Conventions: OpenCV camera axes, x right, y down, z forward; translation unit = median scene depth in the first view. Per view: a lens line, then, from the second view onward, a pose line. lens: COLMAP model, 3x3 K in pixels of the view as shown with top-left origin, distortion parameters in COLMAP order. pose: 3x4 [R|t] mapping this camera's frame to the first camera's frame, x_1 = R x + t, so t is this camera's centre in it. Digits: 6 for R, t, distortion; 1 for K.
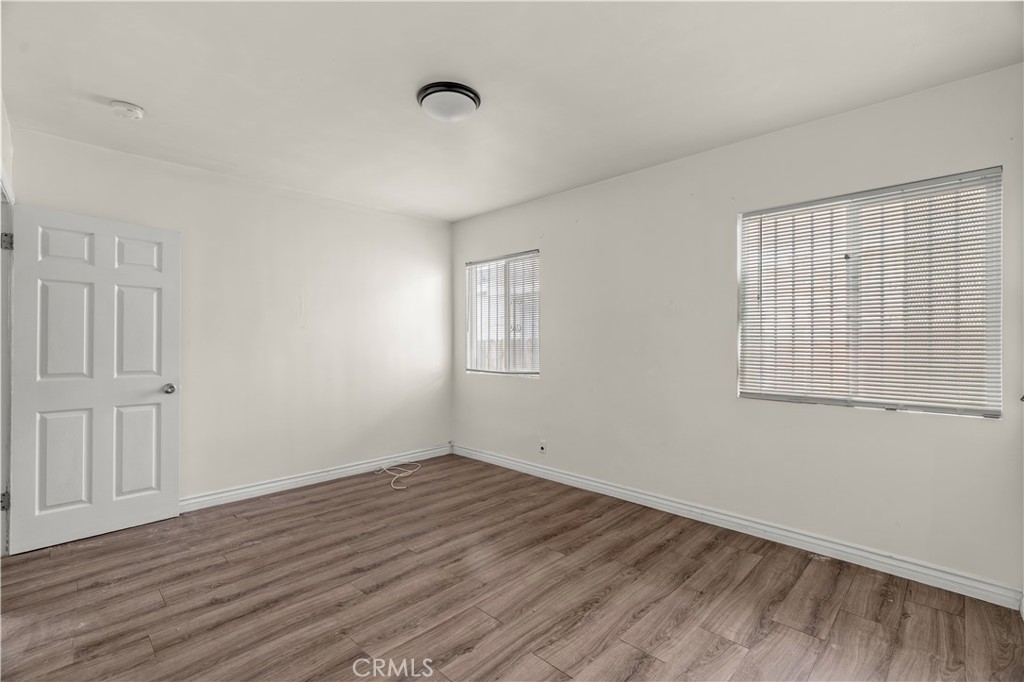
lens RADIAL K [[465.1, 0, 514.3], [0, 465.1, 338.3], [0, 0, 1]] dist [-0.010451, 0.003681]
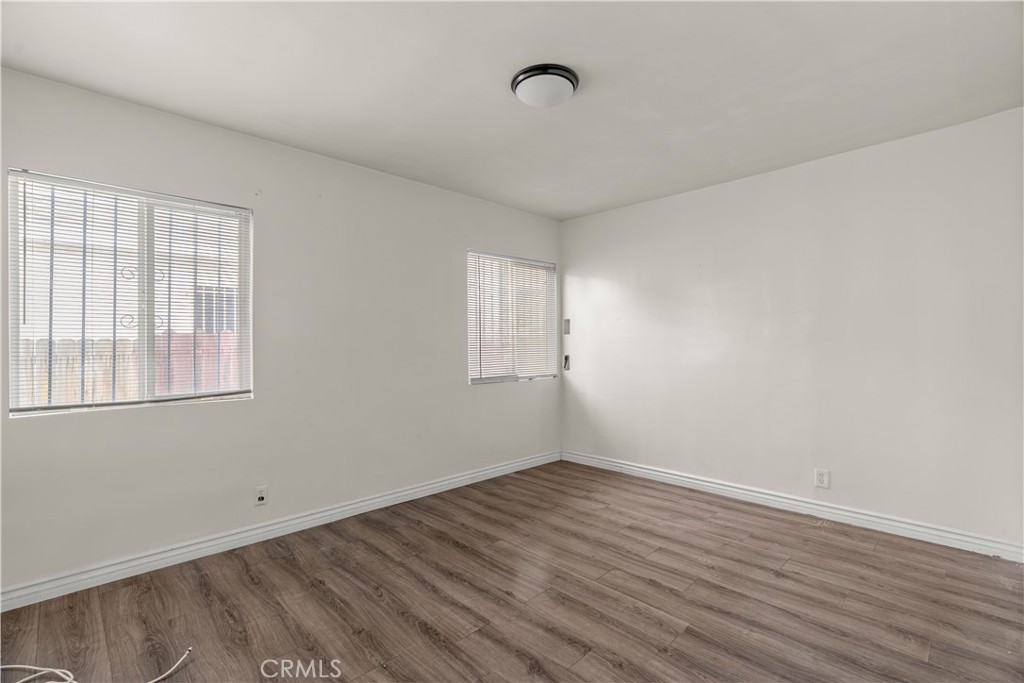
lens RADIAL K [[465.1, 0, 513.6], [0, 465.1, 336.8], [0, 0, 1]] dist [-0.010451, 0.003681]
pose [[0.011383, 0.014786, 0.999826, -1.002013], [0.001160, 0.999890, -0.014800, 0.010159], [-0.999935, 0.001329, 0.011365, 0.982756]]
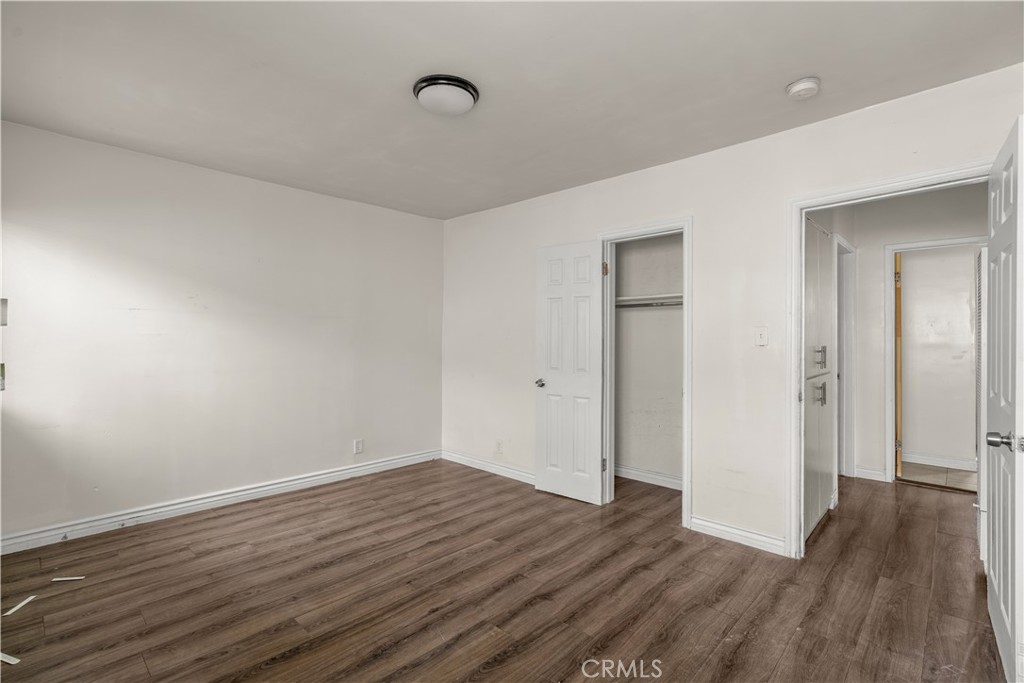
lens RADIAL K [[465.1, 0, 510.1], [0, 465.1, 343.2], [0, 0, 1]] dist [-0.010451, 0.003681]
pose [[-0.999872, -0.003378, -0.015650, -0.242495], [-0.003411, 0.999992, 0.002103, 0.004144], [0.015643, 0.002156, -0.999875, 1.824331]]
